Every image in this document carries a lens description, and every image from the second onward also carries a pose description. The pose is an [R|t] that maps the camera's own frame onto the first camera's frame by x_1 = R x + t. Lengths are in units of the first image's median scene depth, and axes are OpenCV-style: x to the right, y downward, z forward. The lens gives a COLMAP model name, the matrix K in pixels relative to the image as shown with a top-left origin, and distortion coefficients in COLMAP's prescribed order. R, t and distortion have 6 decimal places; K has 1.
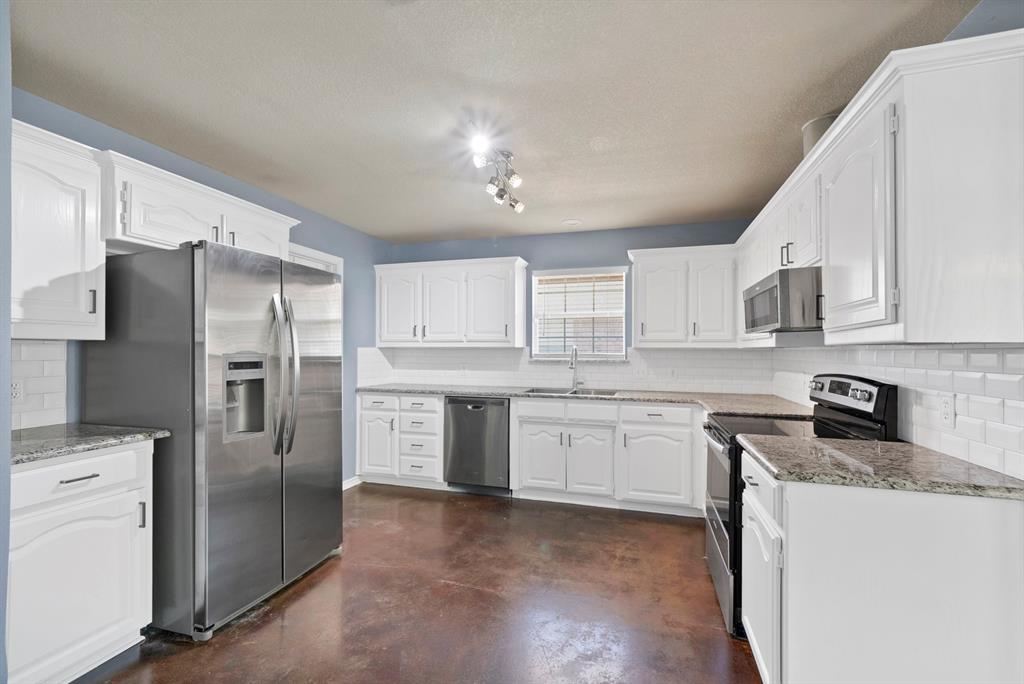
lens RADIAL K [[437.0, 0, 516.8], [0, 437.0, 347.1], [0, 0, 1]] dist [0.000482, 0.000091]
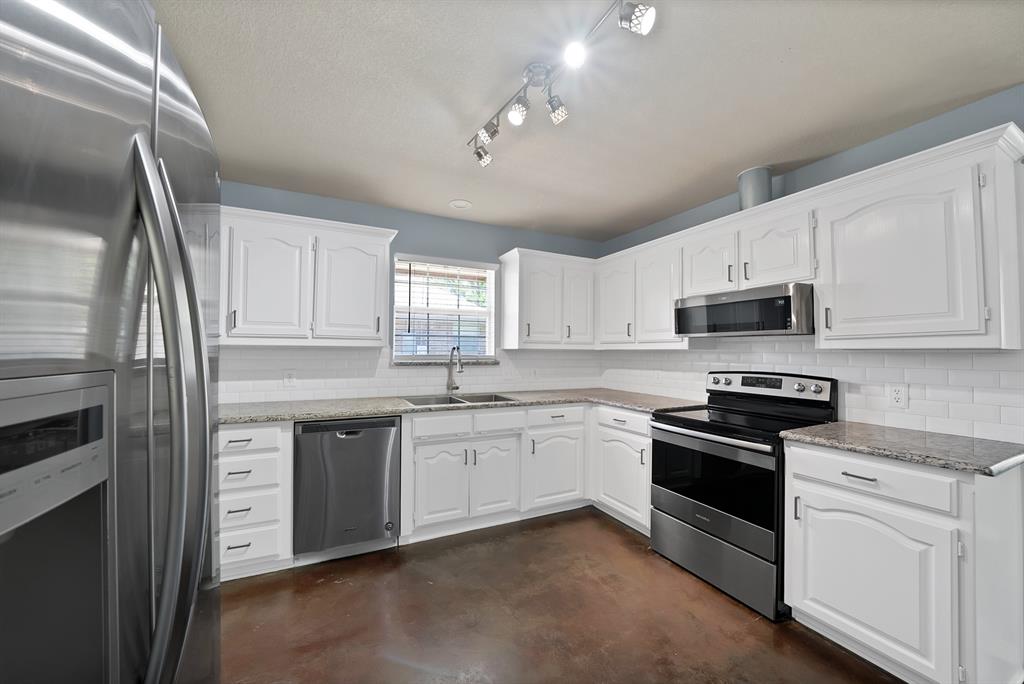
lens RADIAL K [[372.3, 0, 511.7], [0, 372.3, 345.1], [0, 0, 1]] dist [-0.017672, 0.000139]
pose [[0.742672, 0.014398, 0.669500, -0.313906], [-0.009945, 0.999896, -0.010472, 0.002138], [-0.669581, 0.001119, 0.742738, 0.413403]]
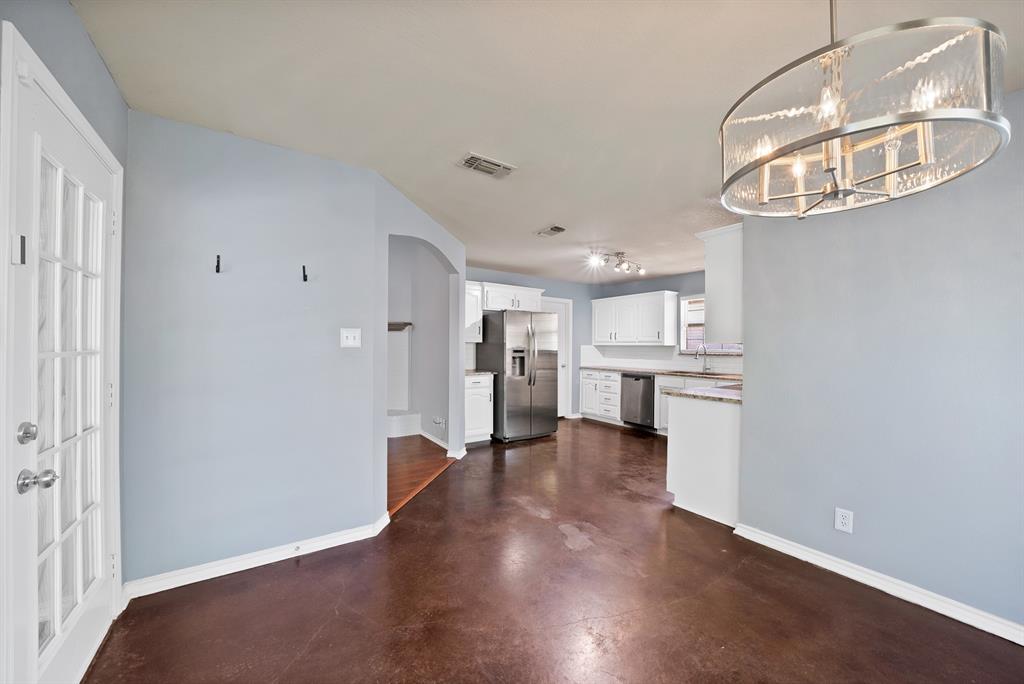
lens RADIAL K [[372.3, 0, 511.7], [0, 372.3, 345.1], [0, 0, 1]] dist [-0.017672, 0.000139]
pose [[0.771624, 0.000383, -0.636079, 0.495389], [-0.001717, 0.999997, -0.001481, 0.002987], [0.636077, 0.002234, 0.771622, -0.498761]]
